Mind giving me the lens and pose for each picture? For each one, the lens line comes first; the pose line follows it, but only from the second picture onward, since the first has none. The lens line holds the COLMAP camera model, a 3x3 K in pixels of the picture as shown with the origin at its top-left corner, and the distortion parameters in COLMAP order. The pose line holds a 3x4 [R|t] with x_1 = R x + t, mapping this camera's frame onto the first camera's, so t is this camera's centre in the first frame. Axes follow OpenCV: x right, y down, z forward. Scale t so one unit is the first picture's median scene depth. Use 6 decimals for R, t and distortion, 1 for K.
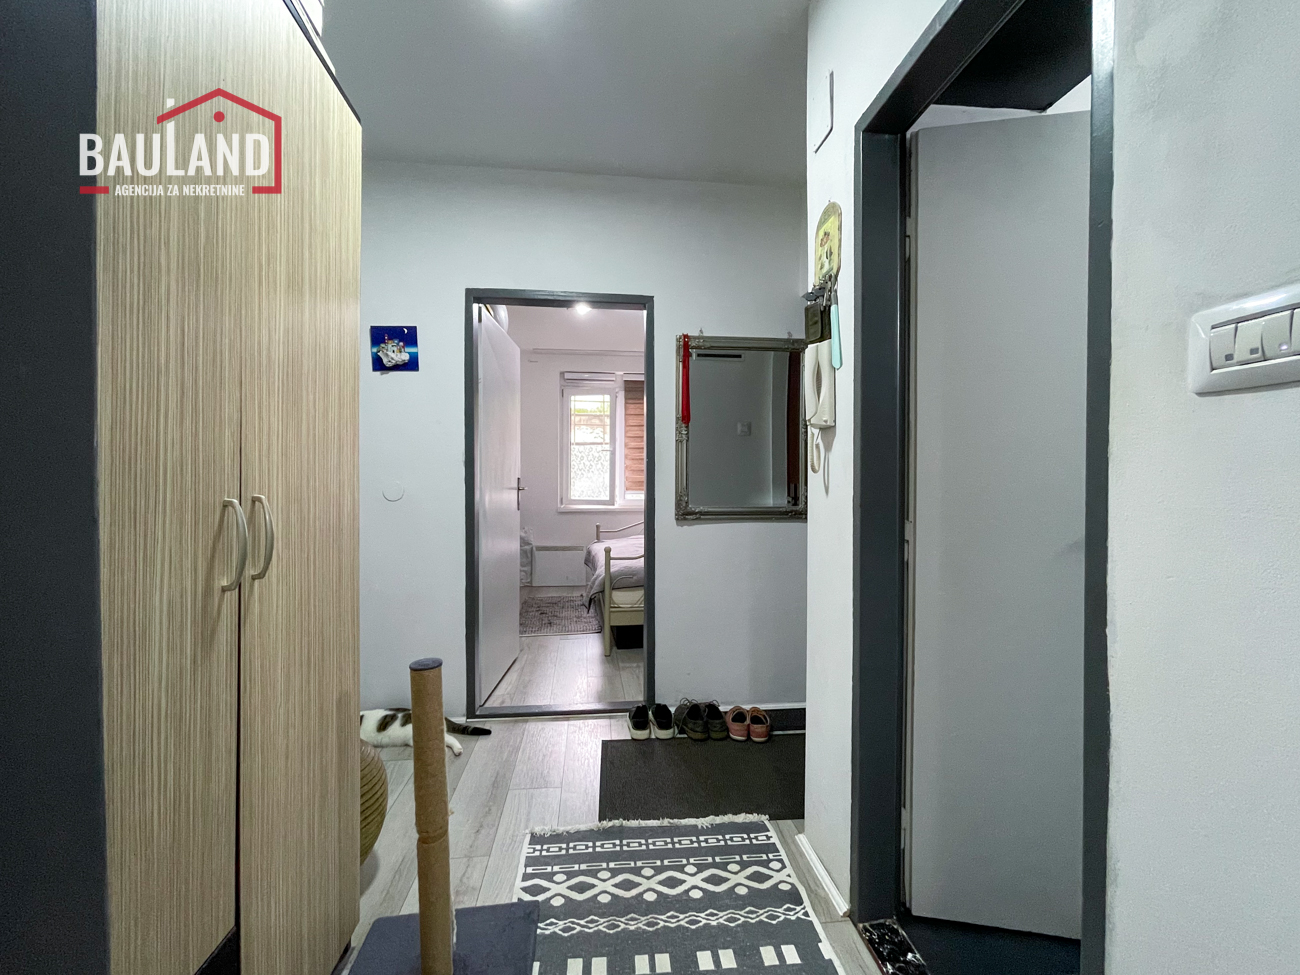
lens RADIAL K [[551.7, 0, 649.1], [0, 551.7, 485.7], [0, 0, 1]] dist [-0.002046, 0.001159]
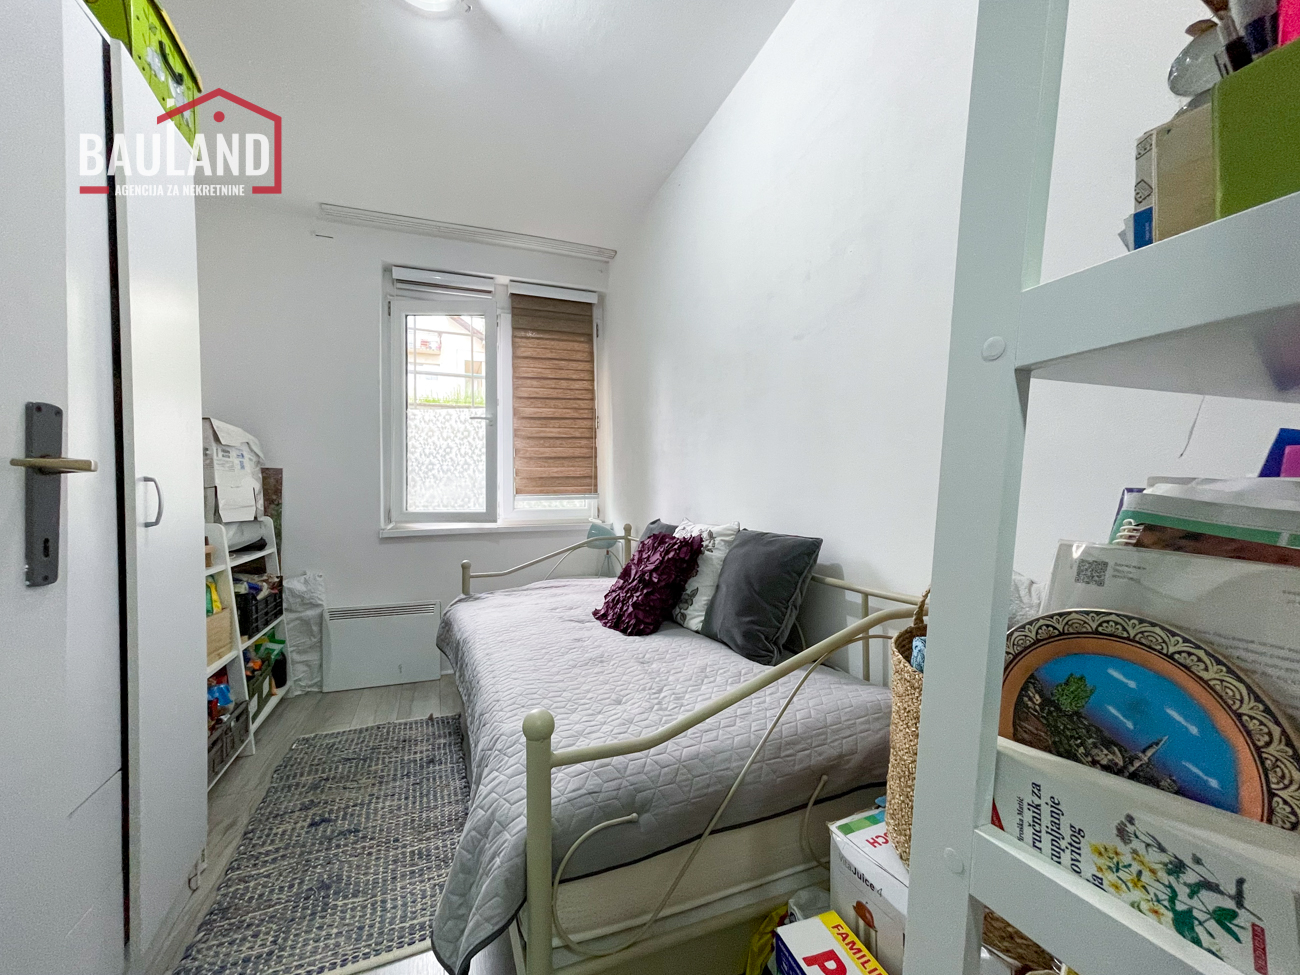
lens RADIAL K [[551.7, 0, 656.0], [0, 551.7, 490.0], [0, 0, 1]] dist [-0.002046, 0.001159]
pose [[0.966015, -0.009406, 0.258316, -0.051046], [0.011570, 0.999910, -0.006858, 0.010289], [-0.258228, 0.009613, 0.966036, 0.446395]]
